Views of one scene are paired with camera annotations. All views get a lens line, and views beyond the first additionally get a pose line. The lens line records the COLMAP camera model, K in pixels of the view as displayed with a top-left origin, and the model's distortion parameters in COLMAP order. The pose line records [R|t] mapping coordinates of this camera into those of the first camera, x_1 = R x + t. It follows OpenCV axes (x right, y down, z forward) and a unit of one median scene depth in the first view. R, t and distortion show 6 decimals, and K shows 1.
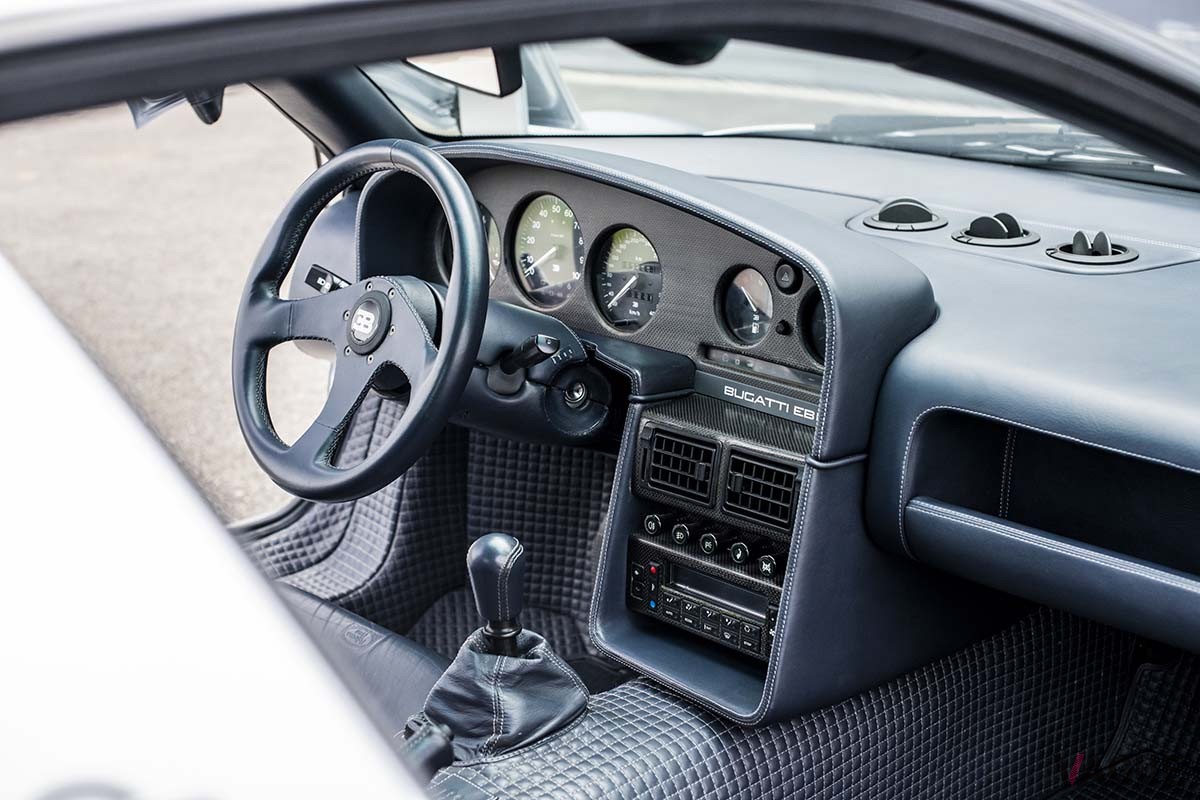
lens RADIAL K [[1892.2, 0, 600.0], [0, 1892.2, 400.0], [0, 0, 1]] dist [-0.213819, 0.261314]
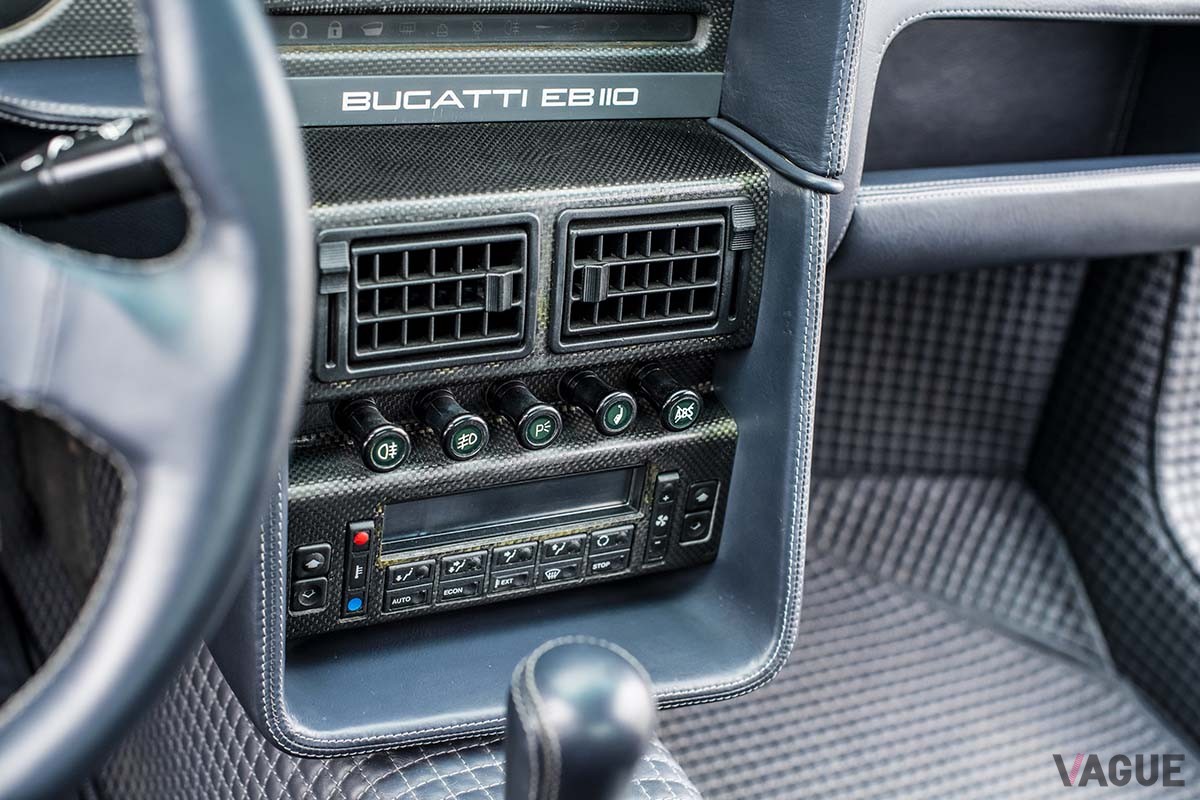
lens RADIAL K [[1892.2, 0, 600.0], [0, 1892.2, 400.0], [0, 0, 1]] dist [-0.213819, 0.261314]
pose [[0.232029, -0.439303, 0.867856, -0.338657], [0.098609, 0.898233, 0.428316, -0.127515], [-0.967698, -0.013803, 0.251736, 0.851698]]
